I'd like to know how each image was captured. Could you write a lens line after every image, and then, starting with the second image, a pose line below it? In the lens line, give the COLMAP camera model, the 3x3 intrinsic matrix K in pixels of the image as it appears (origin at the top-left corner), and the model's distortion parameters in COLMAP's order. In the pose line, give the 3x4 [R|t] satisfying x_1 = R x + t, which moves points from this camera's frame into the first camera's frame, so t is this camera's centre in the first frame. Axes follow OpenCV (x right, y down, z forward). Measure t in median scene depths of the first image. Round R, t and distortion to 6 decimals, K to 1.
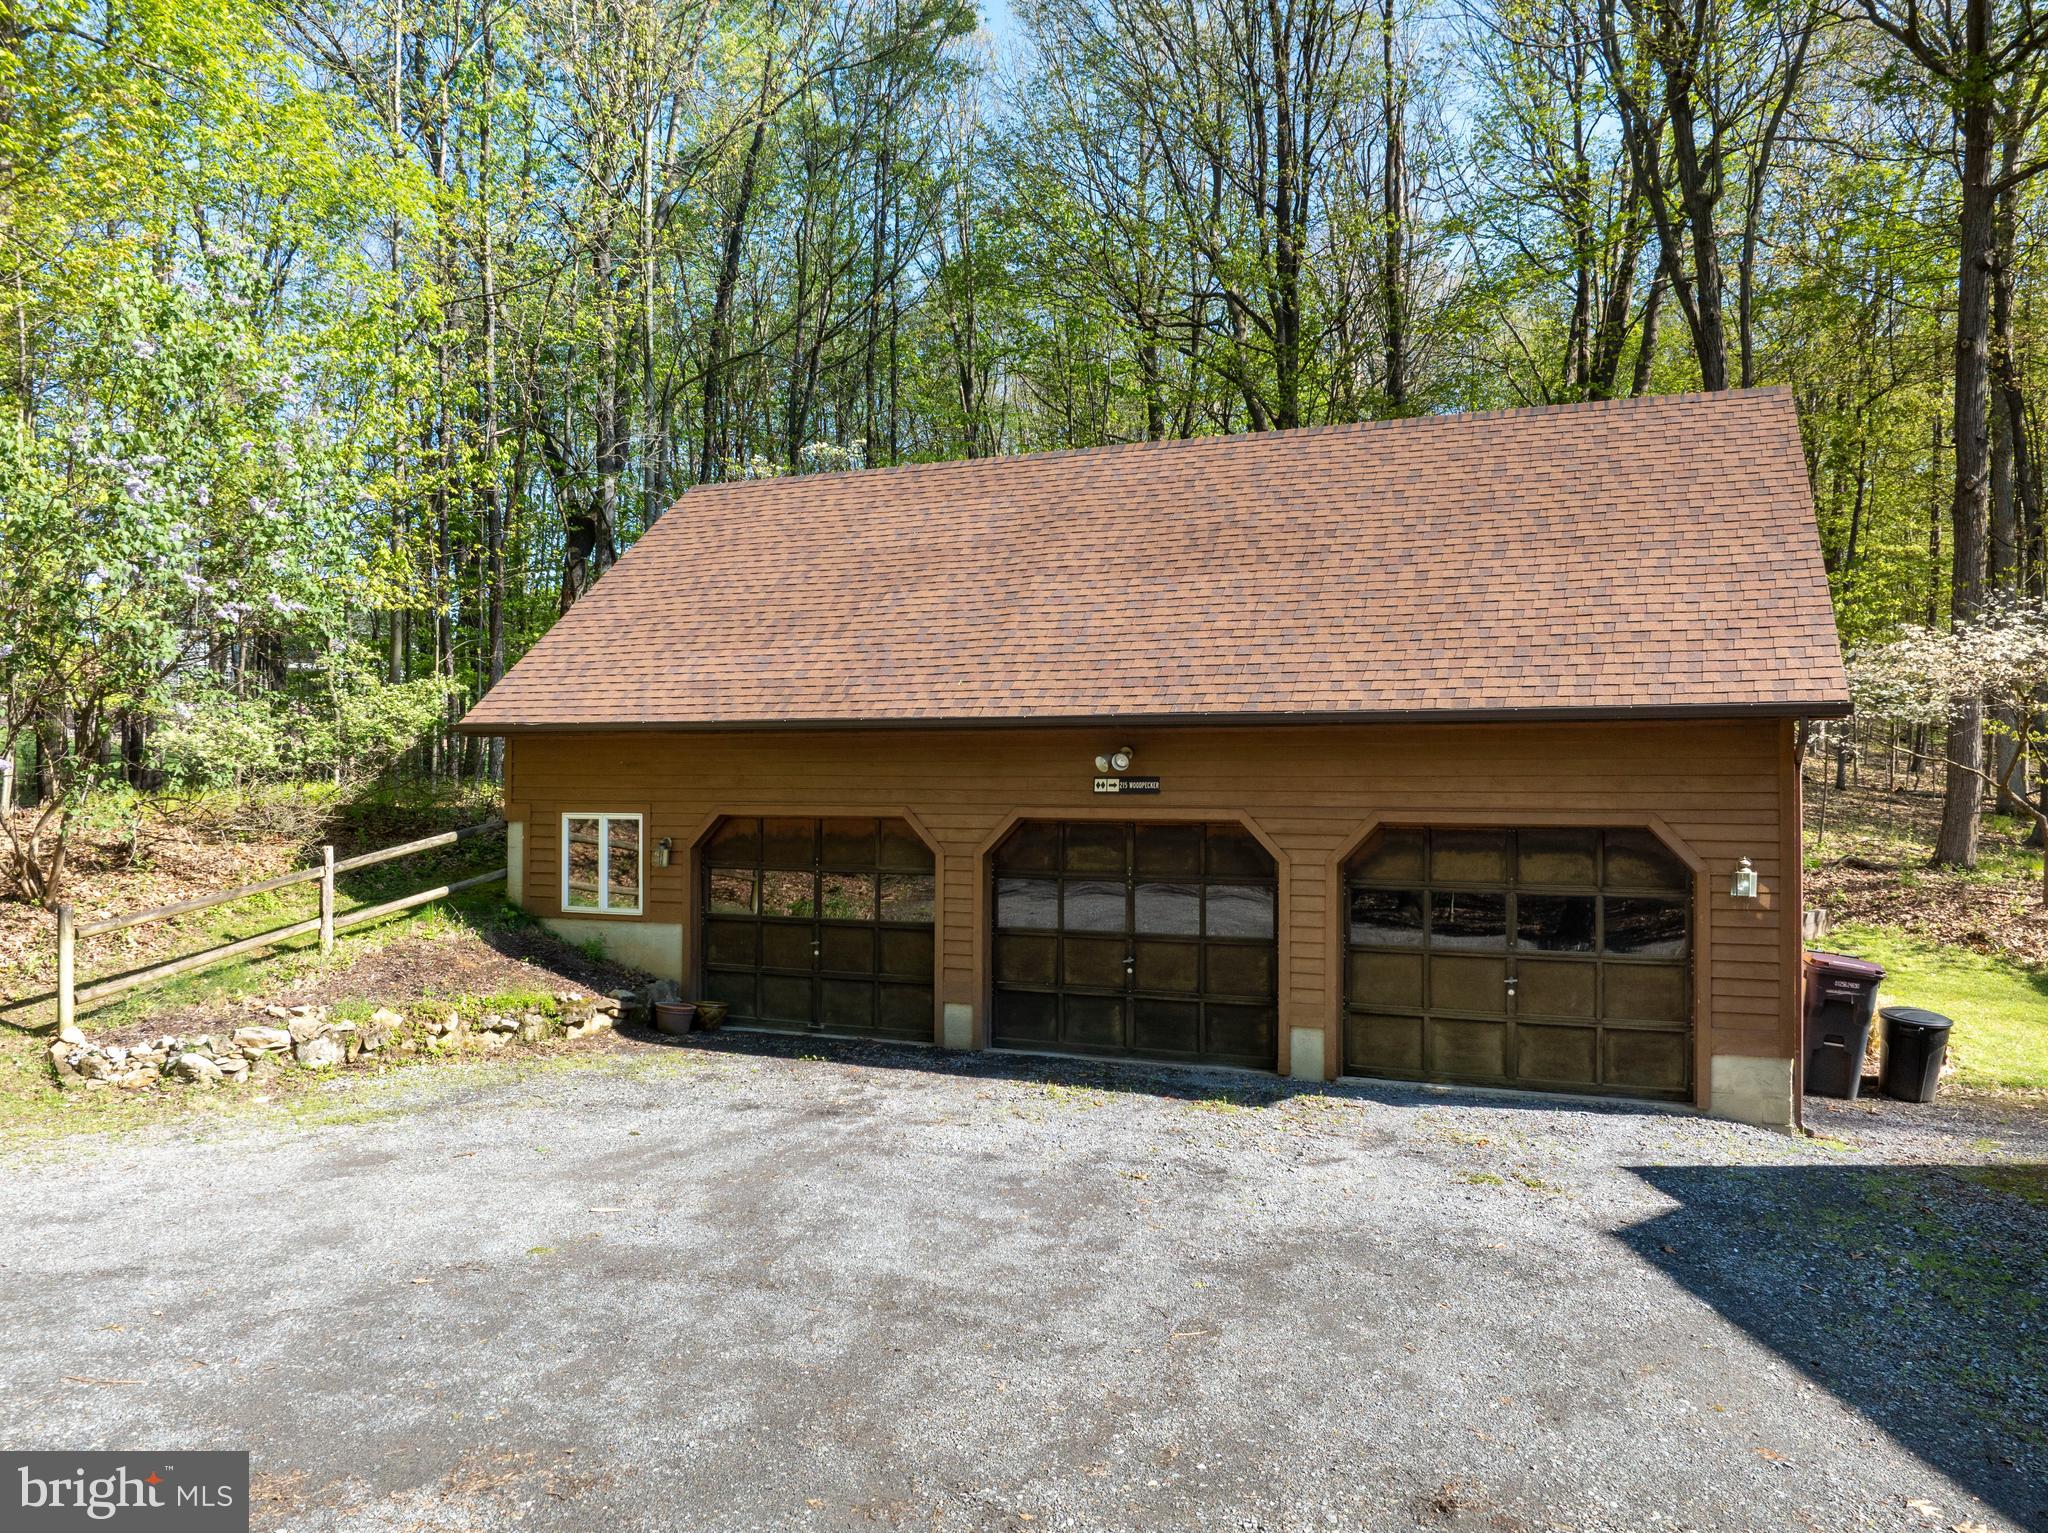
lens RADIAL K [[1445.9, 0, 1025.6], [0, 1445.9, 769.8], [0, 0, 1]] dist [-0.002243, 0.001267]
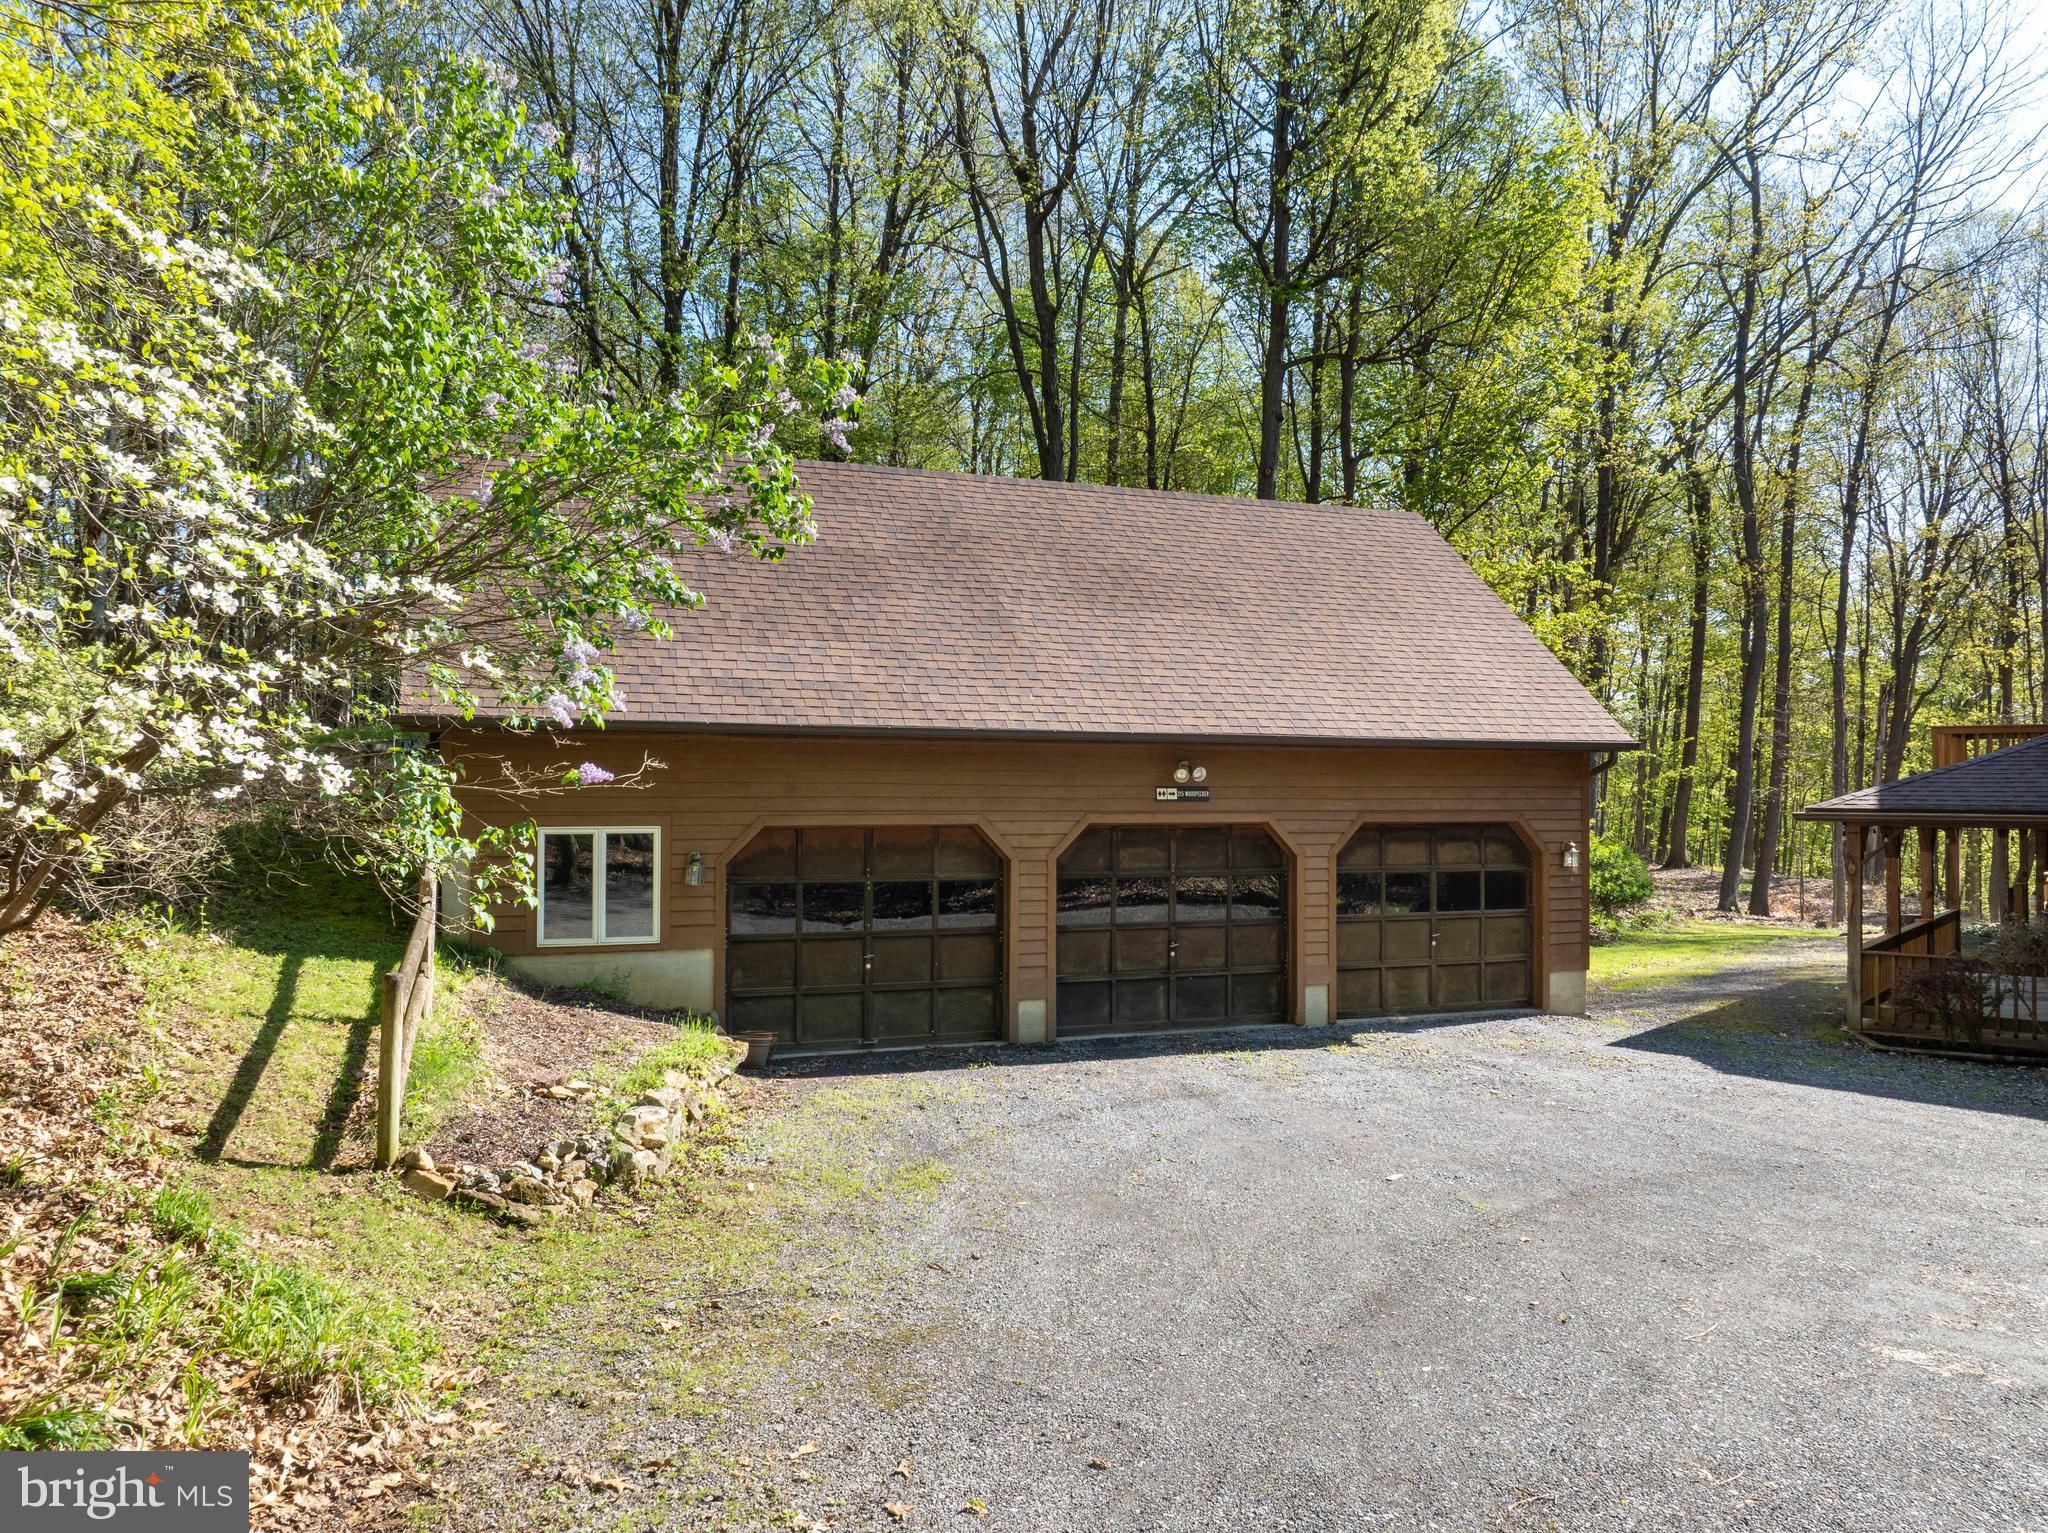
lens RADIAL K [[1418.2, 0, 1032.5], [0, 1418.2, 781.9], [0, 0, 1]] dist [-0.052970, 0.033759]
pose [[0.714978, 0.001805, 0.699144, -0.782285], [-0.011182, 0.999898, 0.008854, -0.007407], [-0.699057, -0.014148, 0.714926, 0.260787]]
